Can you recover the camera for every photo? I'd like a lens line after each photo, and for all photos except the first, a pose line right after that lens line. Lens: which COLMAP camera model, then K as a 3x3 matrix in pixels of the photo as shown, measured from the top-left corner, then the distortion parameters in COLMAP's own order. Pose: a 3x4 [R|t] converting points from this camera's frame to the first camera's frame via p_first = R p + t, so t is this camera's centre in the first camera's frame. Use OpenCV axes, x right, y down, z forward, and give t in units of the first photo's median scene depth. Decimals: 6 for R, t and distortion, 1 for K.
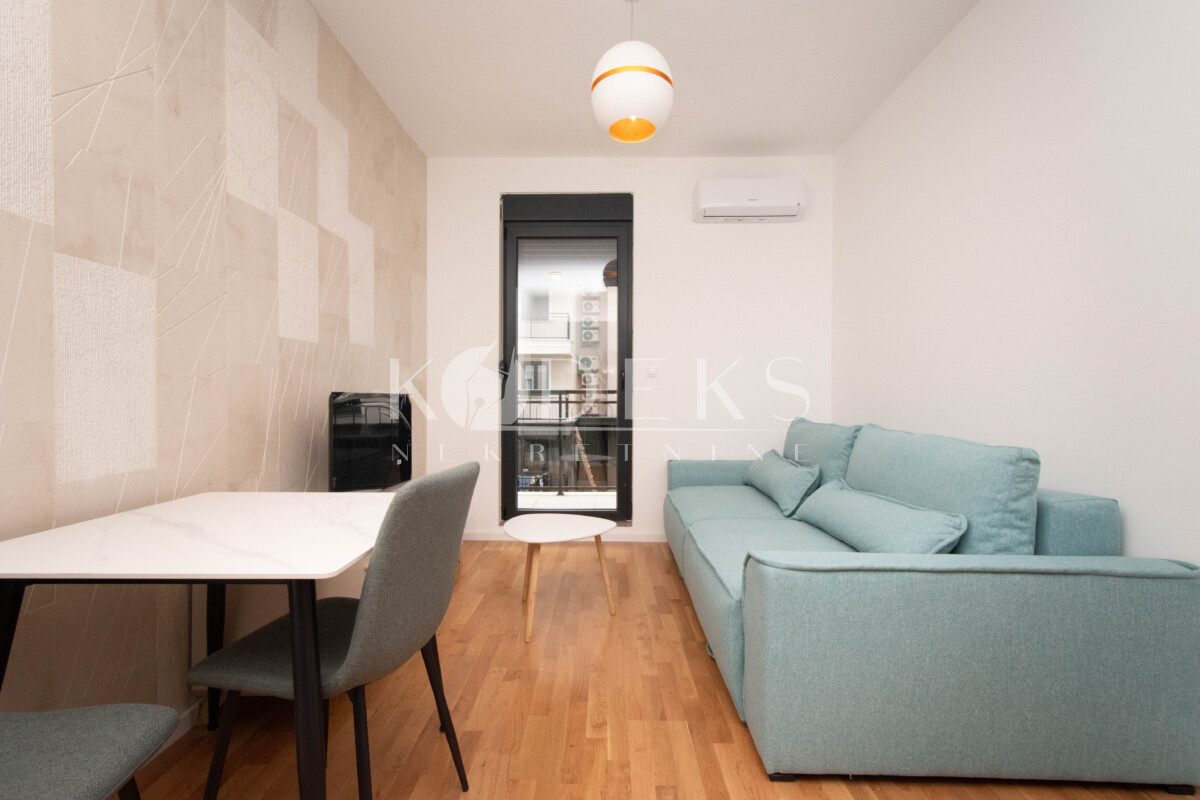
lens RADIAL K [[530.4, 0, 610.9], [0, 530.4, 397.9], [0, 0, 1]] dist [0.010495, -0.001805]
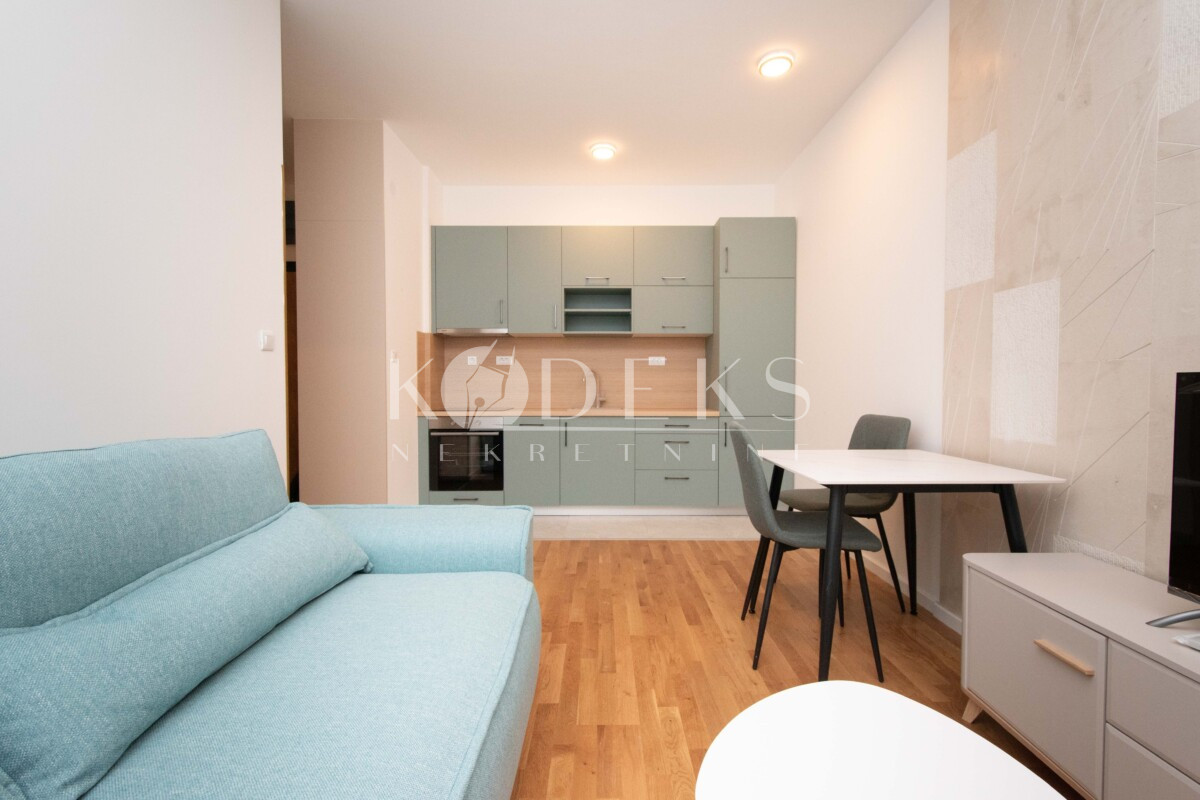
lens RADIAL K [[530.4, 0, 593.9], [0, 530.4, 399.1], [0, 0, 1]] dist [0.010495, -0.001805]
pose [[-0.999673, -0.003699, 0.025307, 0.092215], [-0.003026, 0.999642, 0.026571, 0.004689], [-0.025396, 0.026486, -0.999327, 1.986793]]
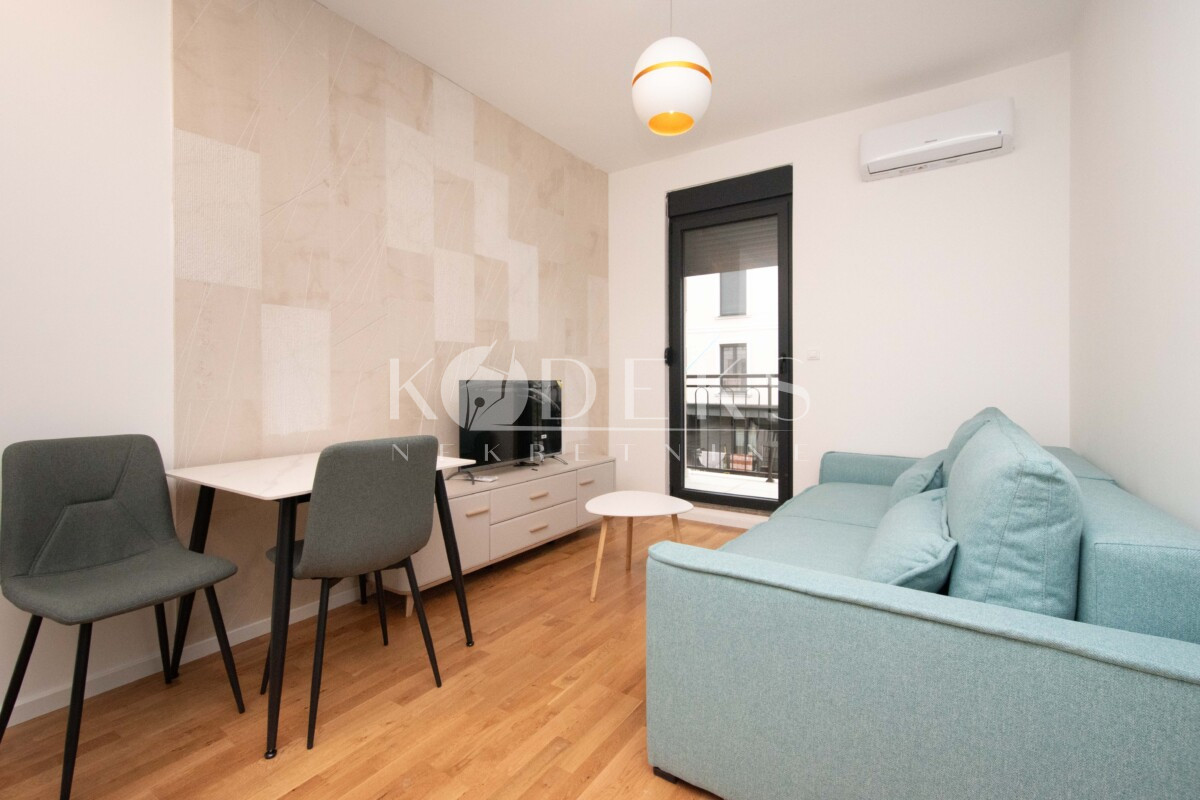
lens RADIAL K [[530.4, 0, 626.1], [0, 530.4, 377.6], [0, 0, 1]] dist [0.010495, -0.001805]
pose [[0.845458, -0.006677, -0.534000, 0.687565], [0.004233, 0.999974, -0.005801, -0.010189], [0.534025, 0.002644, 0.845464, 0.117102]]
